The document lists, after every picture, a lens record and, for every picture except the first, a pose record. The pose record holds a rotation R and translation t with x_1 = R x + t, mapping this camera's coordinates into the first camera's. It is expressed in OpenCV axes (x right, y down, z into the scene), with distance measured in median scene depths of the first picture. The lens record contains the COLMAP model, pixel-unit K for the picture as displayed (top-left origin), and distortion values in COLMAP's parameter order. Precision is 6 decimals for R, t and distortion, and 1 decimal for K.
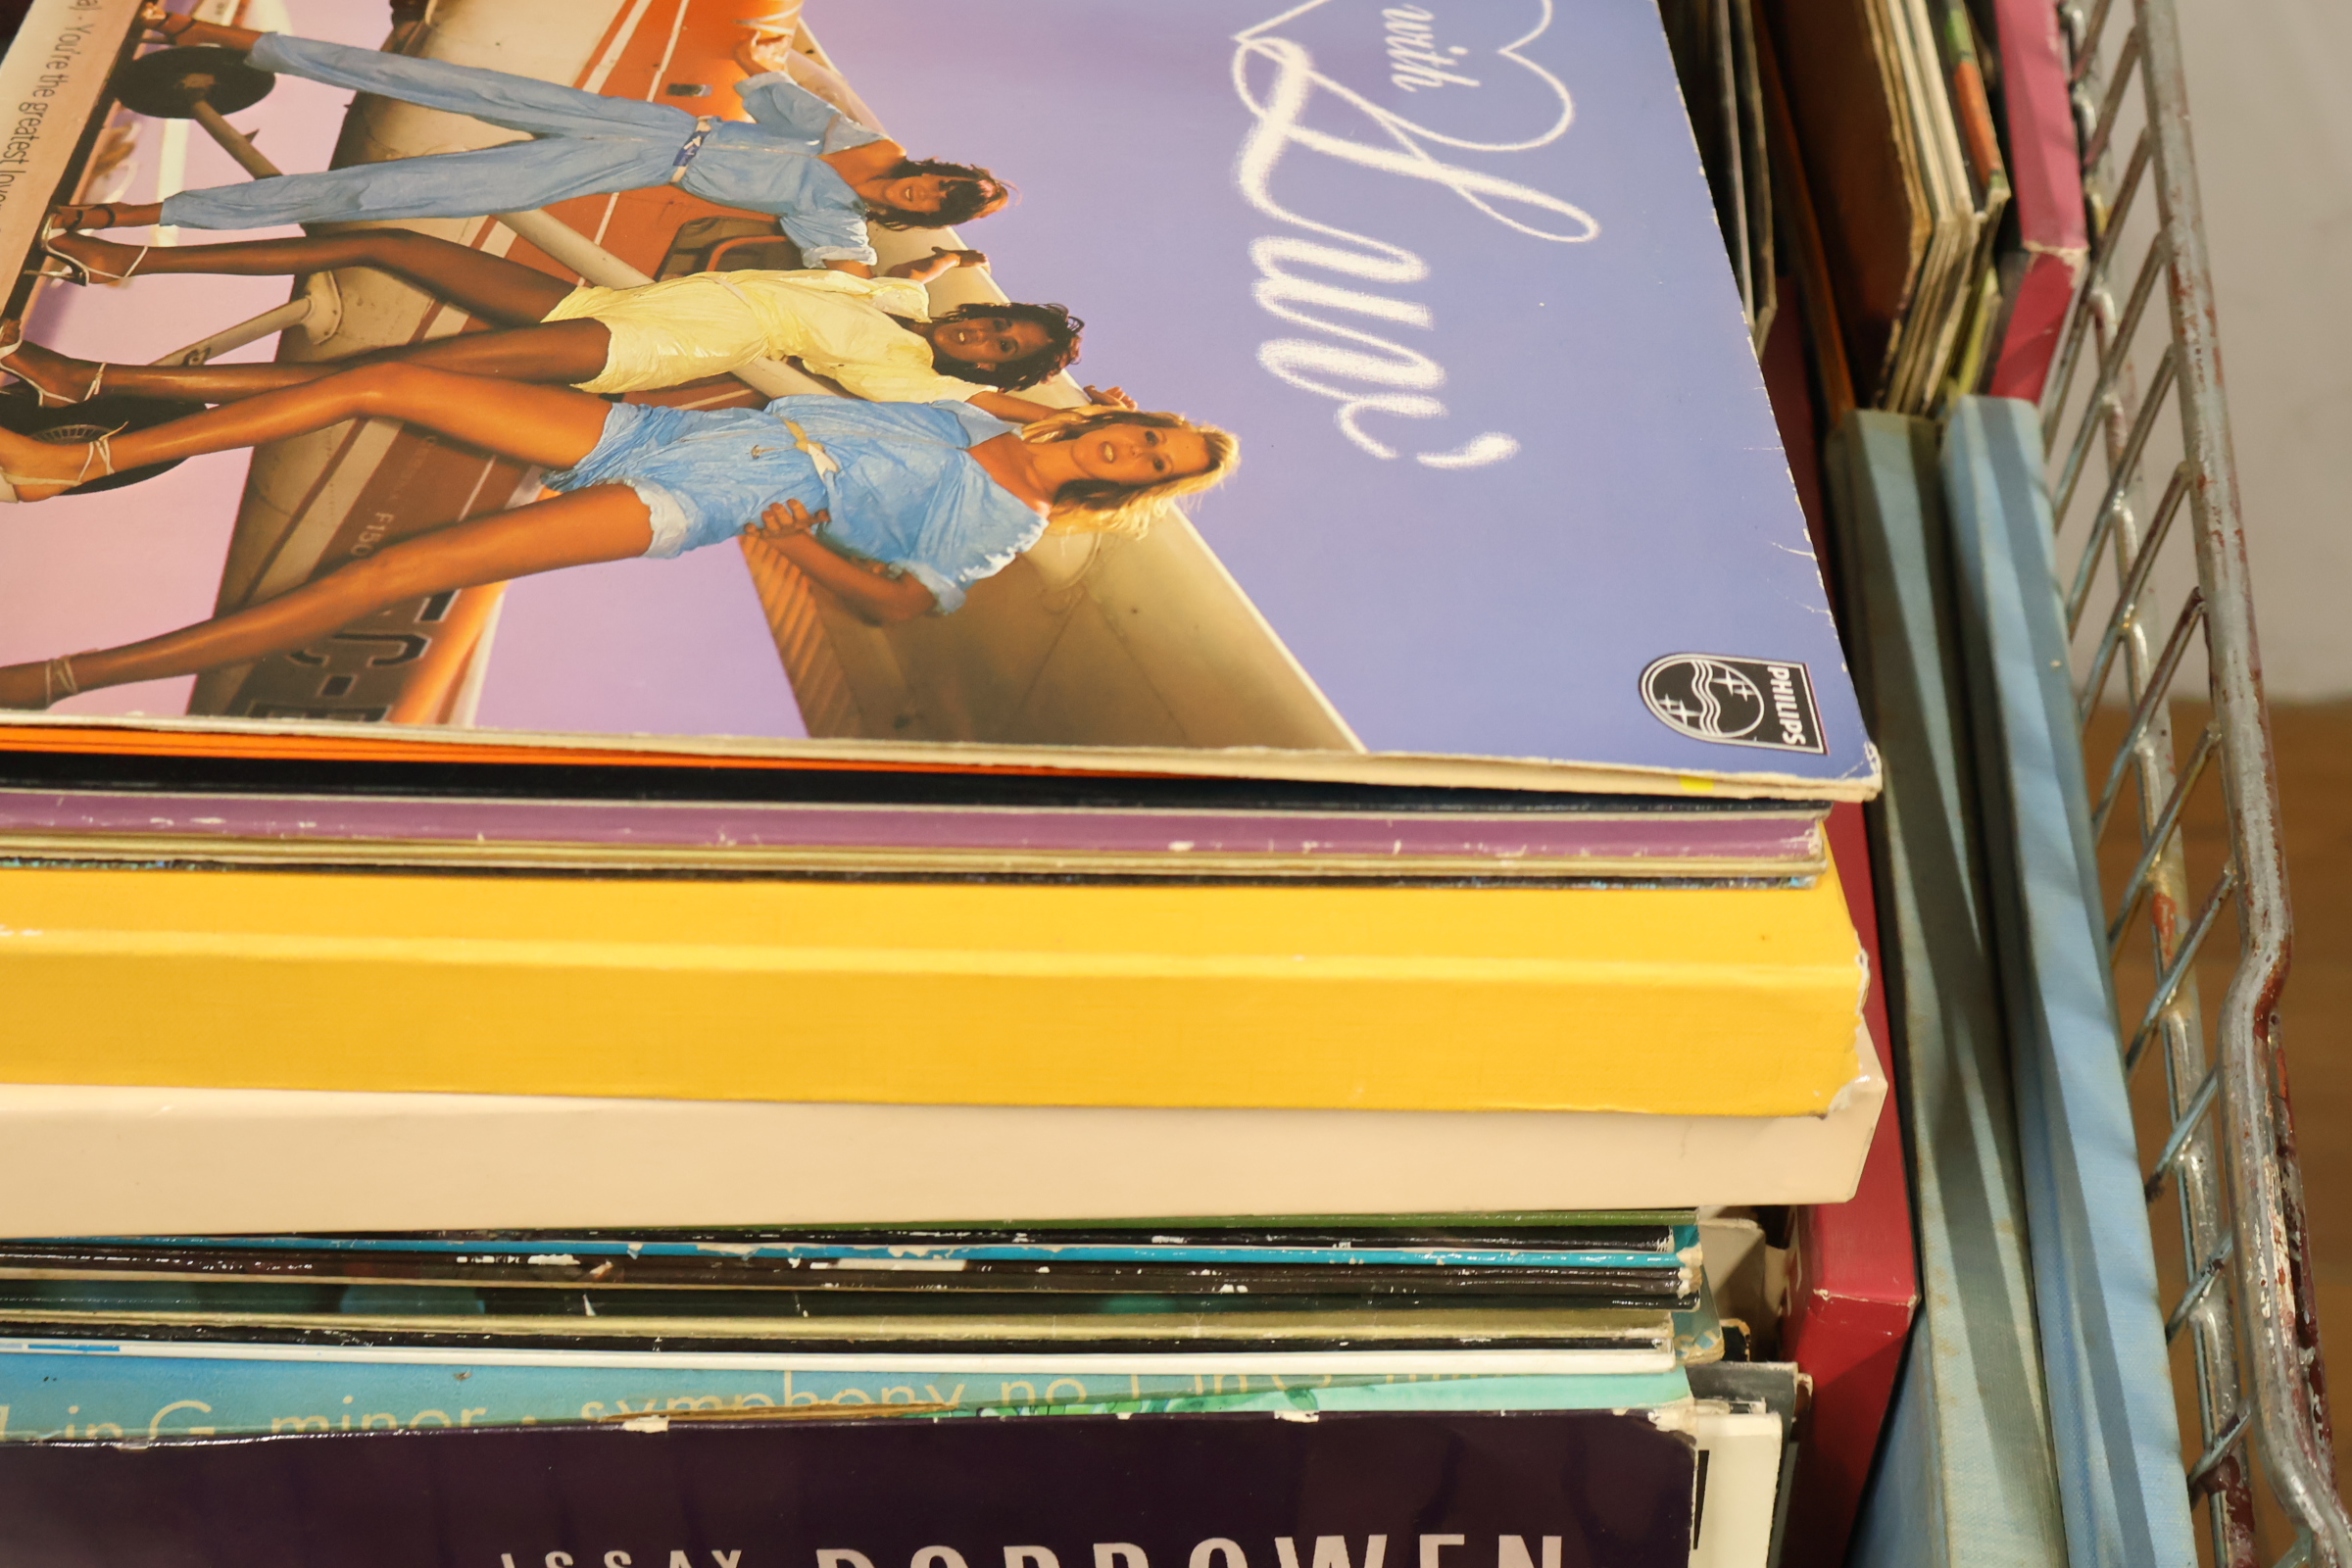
lens RADIAL K [[3161.7, 0, 1176.0], [0, 3161.7, 784.0], [0, 0, 1]] dist [-0.018729, 0.026939]
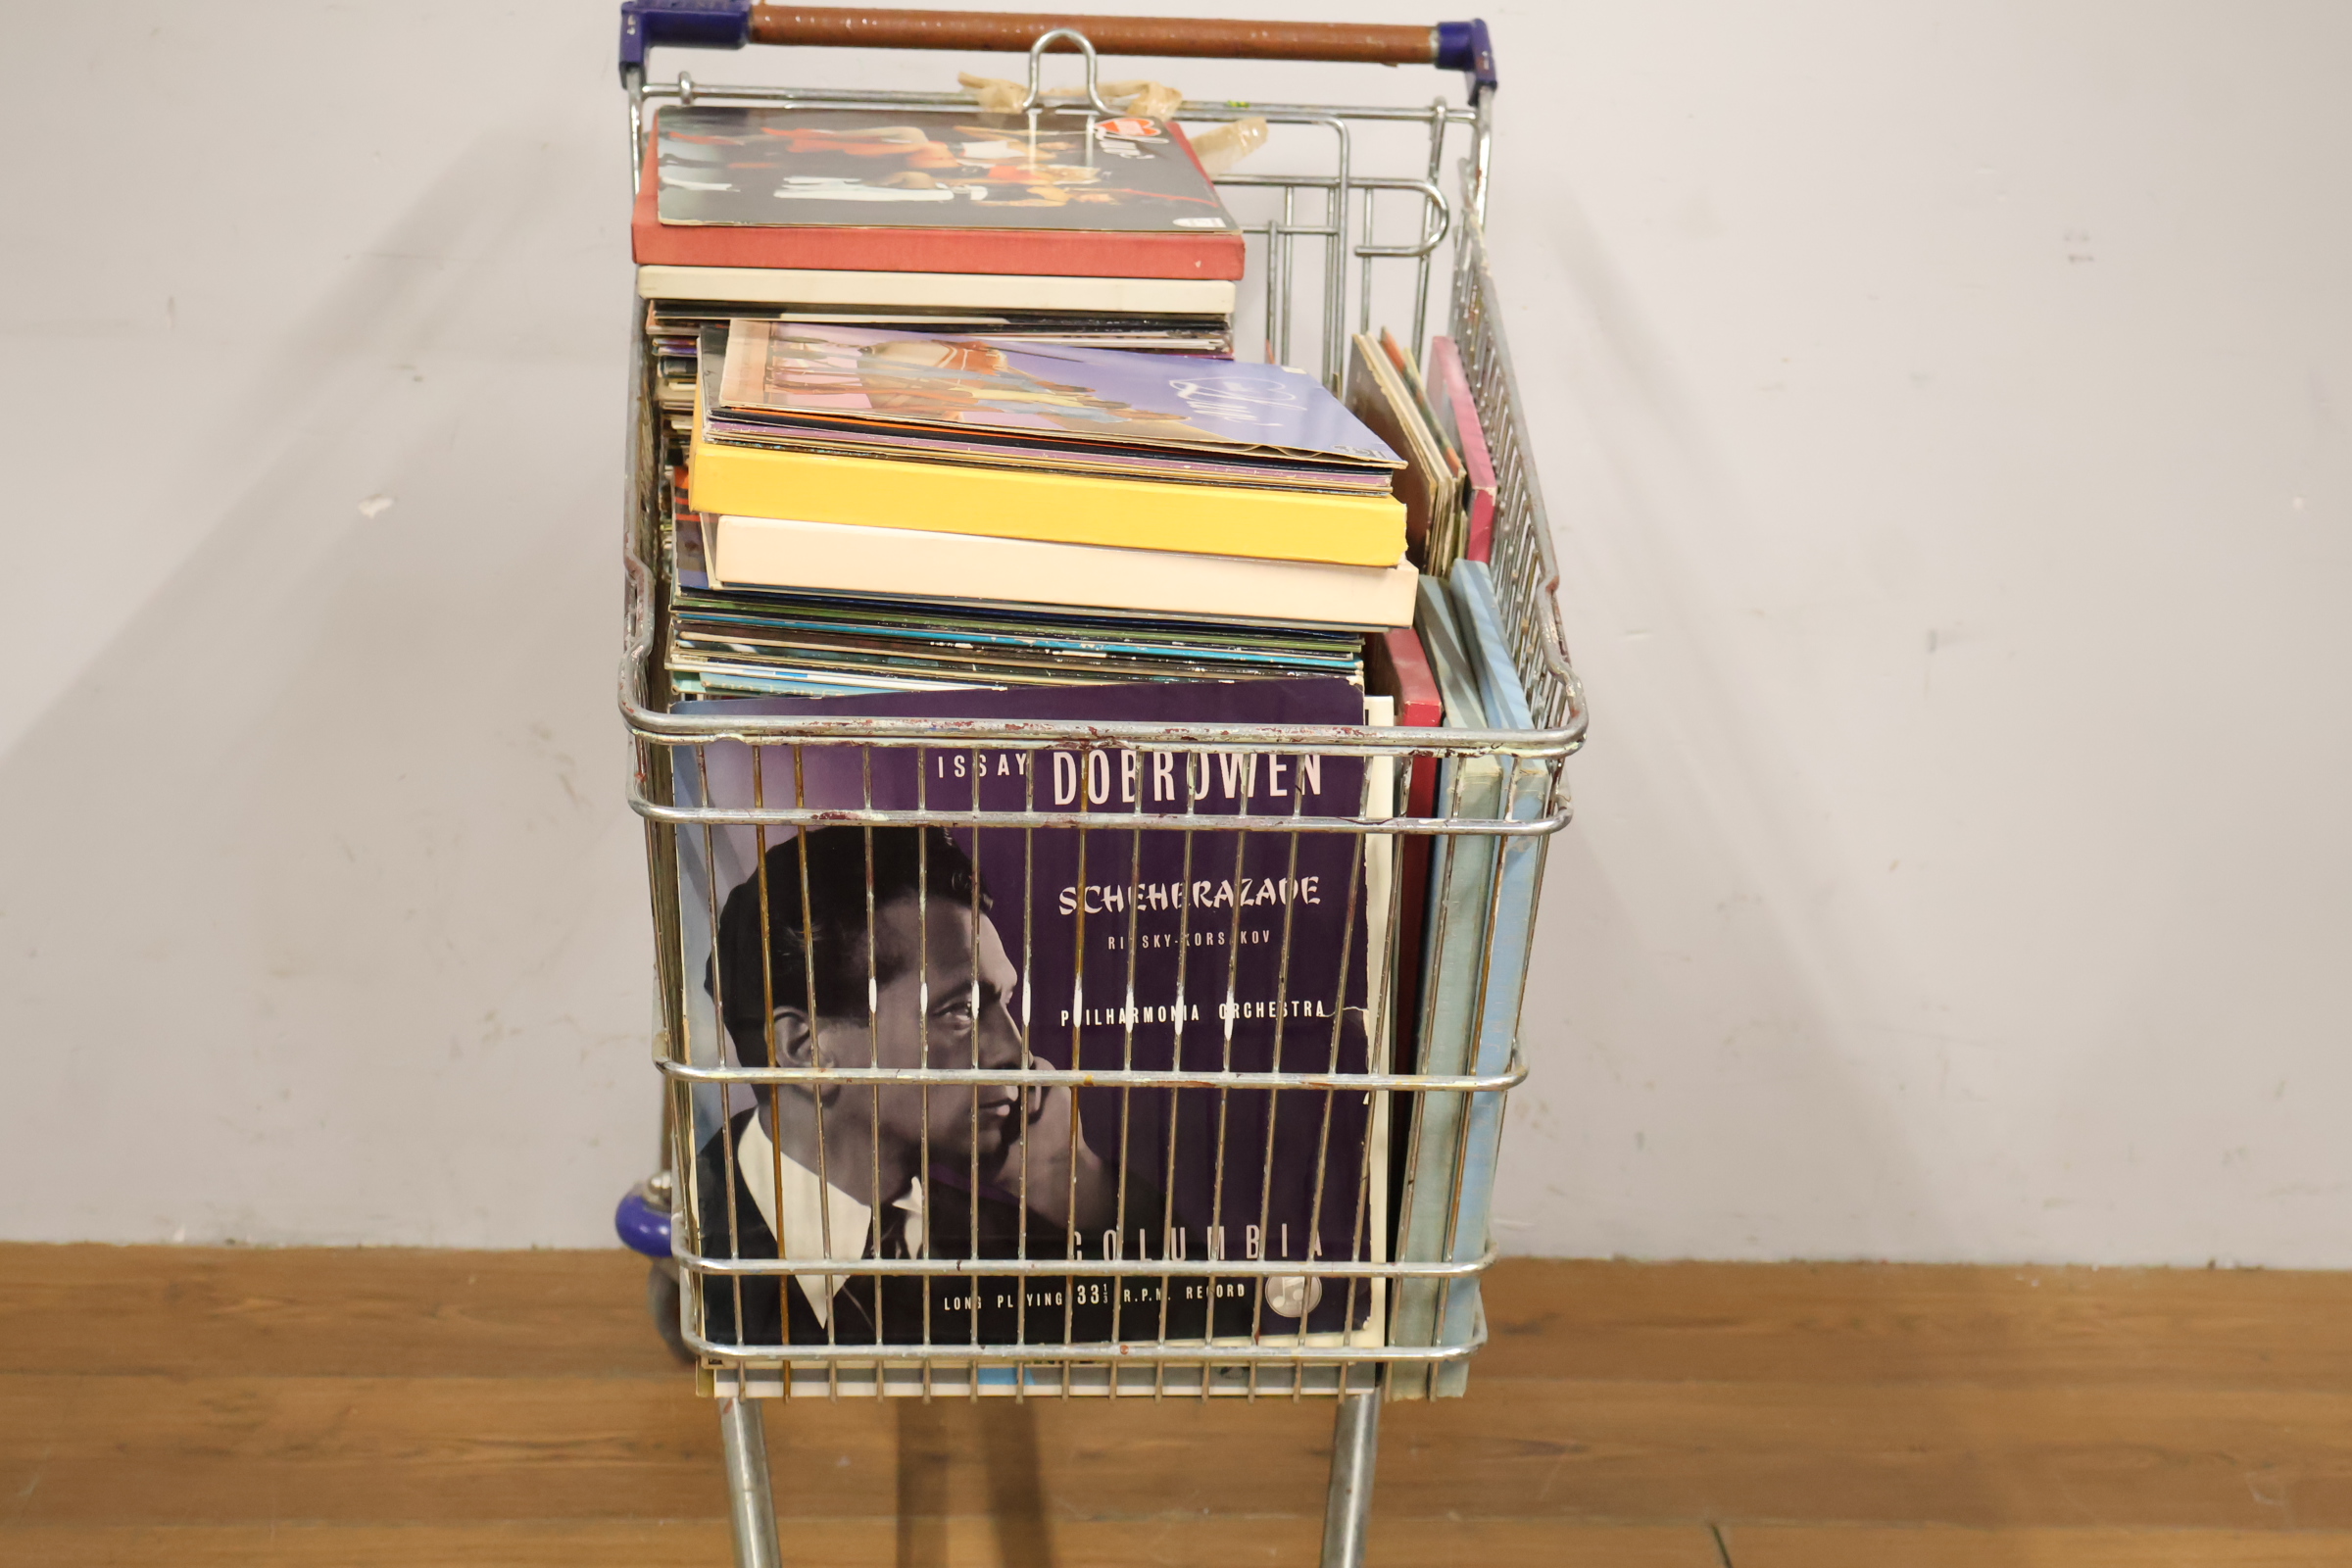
lens RADIAL K [[3155.1, 0, 1181.6], [0, 3155.1, 761.8], [0, 0, 1]] dist [-0.003393, -0.034629]
pose [[0.995210, 0.010402, 0.097203, -0.246567], [0.034735, 0.891811, -0.451073, 1.367729], [-0.091378, 0.452289, 0.887178, -1.333383]]
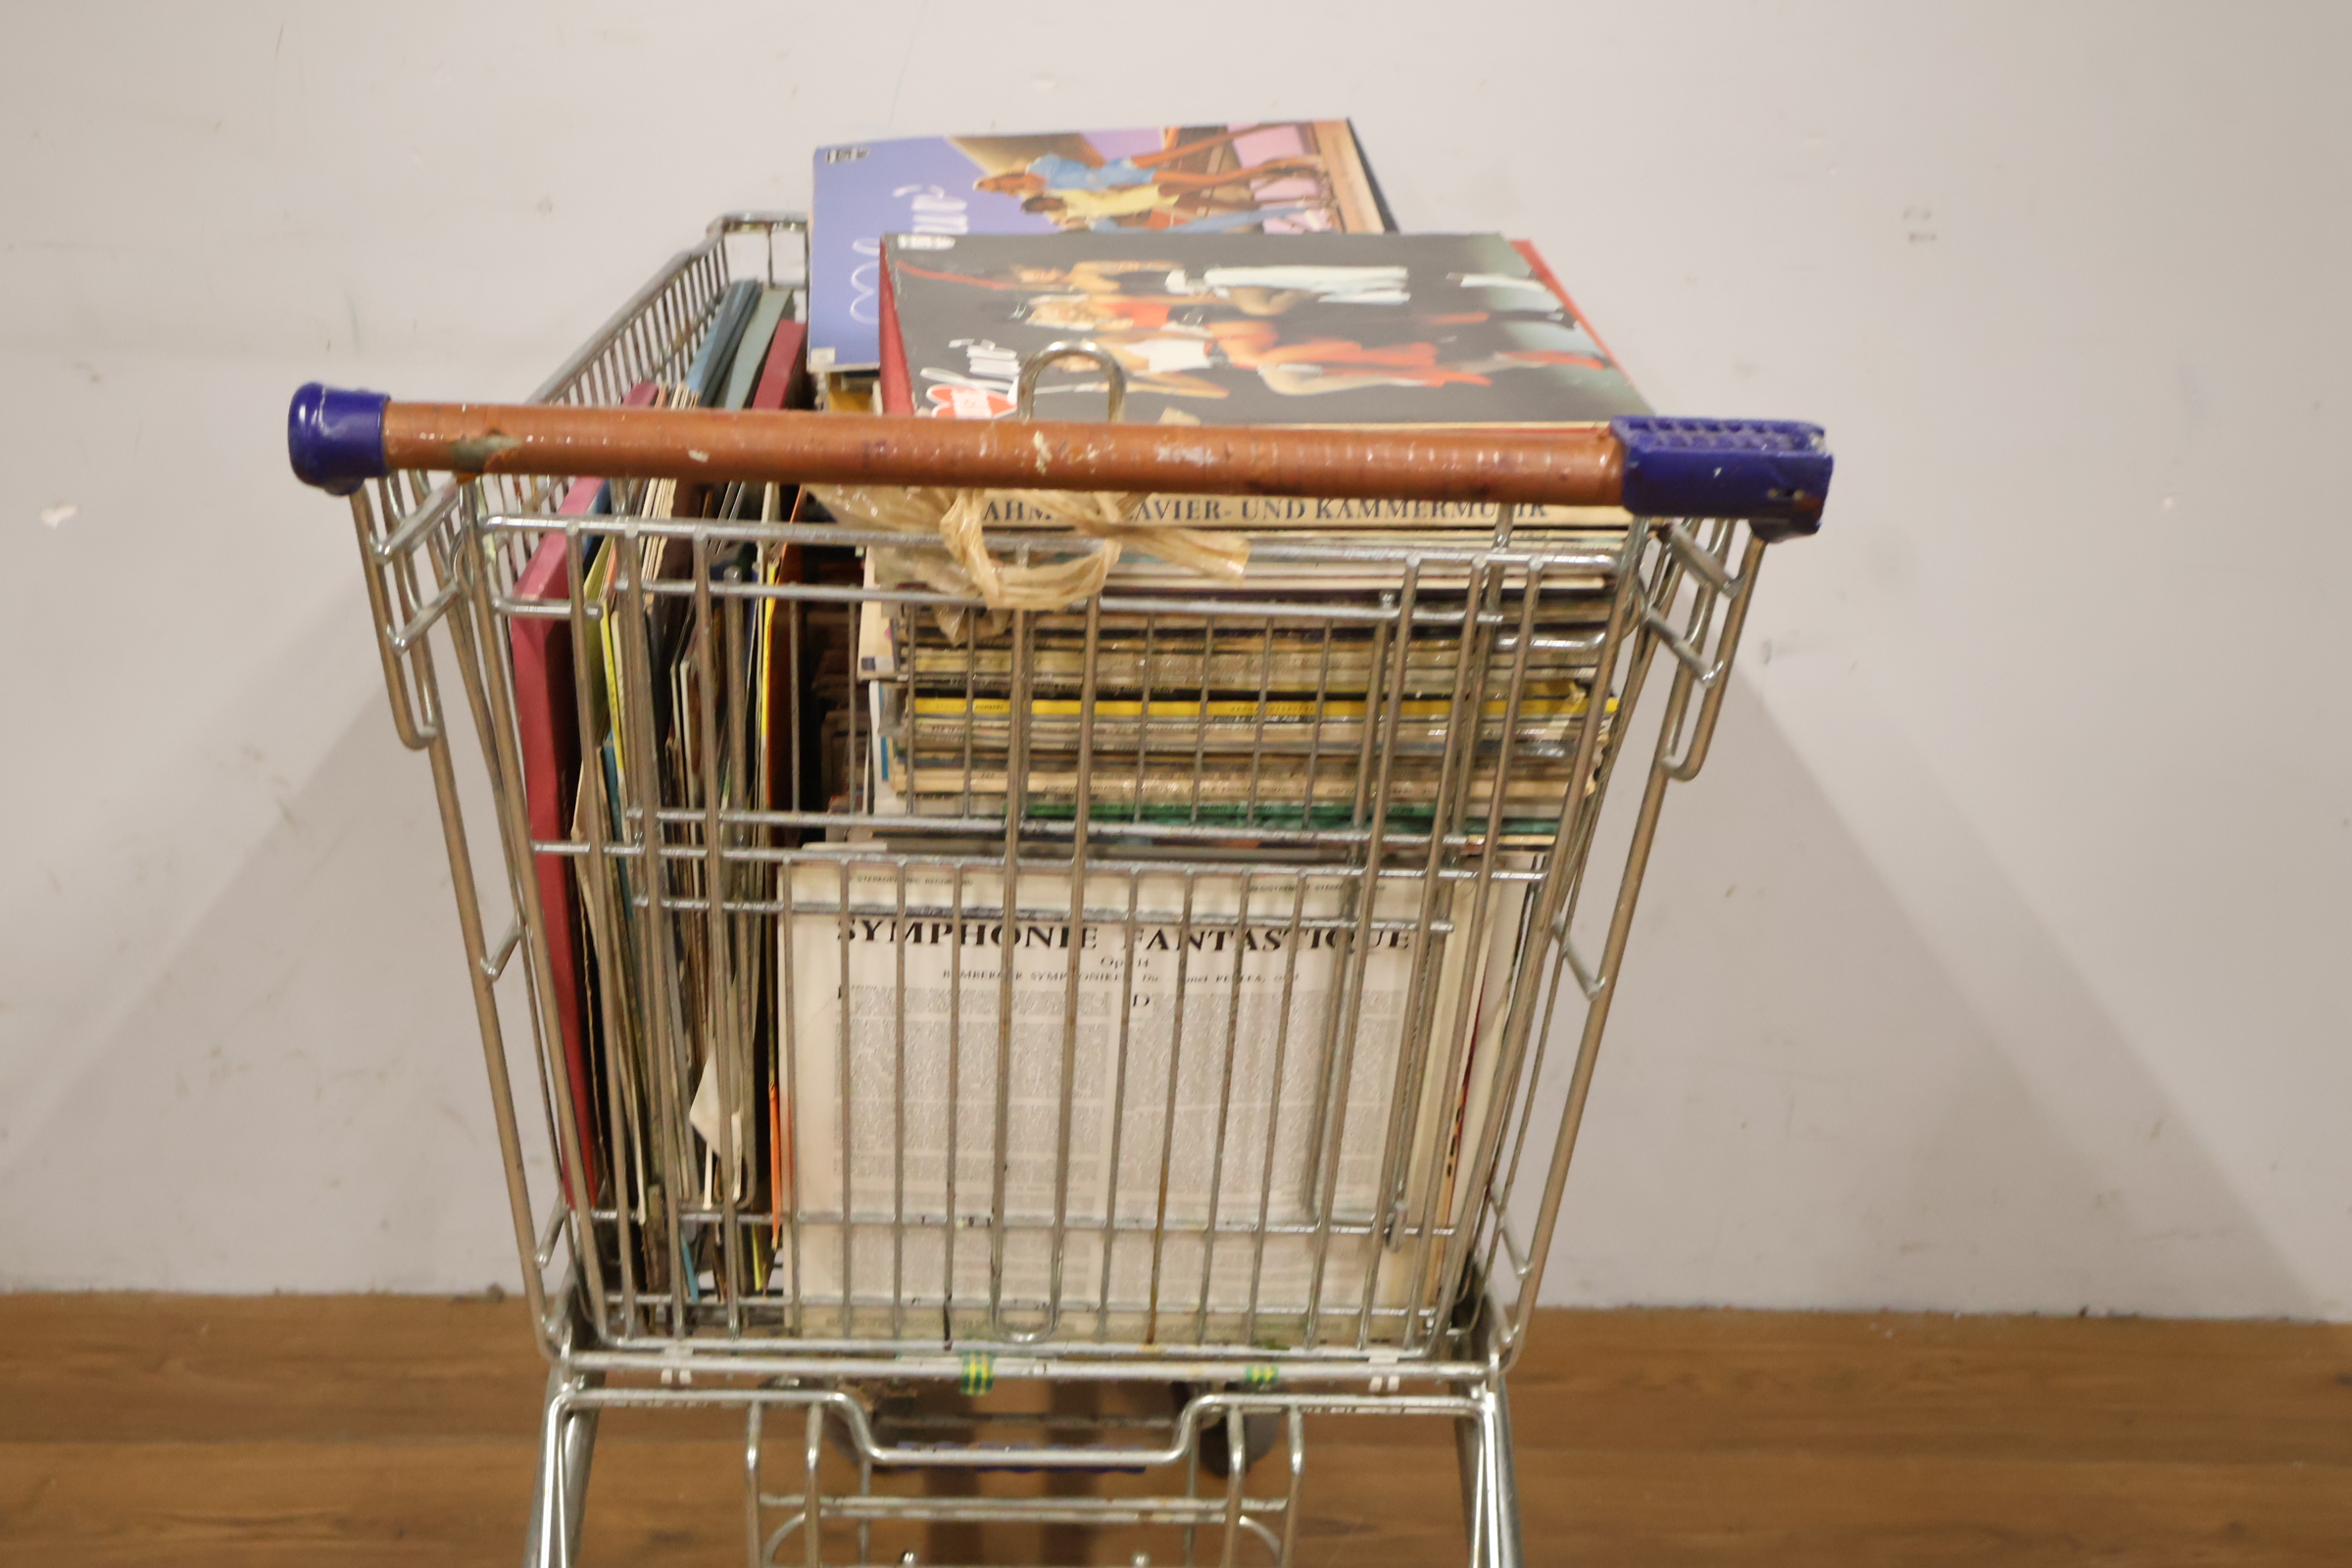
lens RADIAL K [[3161.7, 0, 1176.0], [0, 3161.7, 784.0], [0, 0, 1]] dist [-0.018729, 0.026939]
pose [[-0.996859, -0.012205, -0.078255, 0.055597], [-0.078720, 0.261355, 0.962027, -3.023871], [0.008711, 0.965166, -0.261495, 2.330845]]
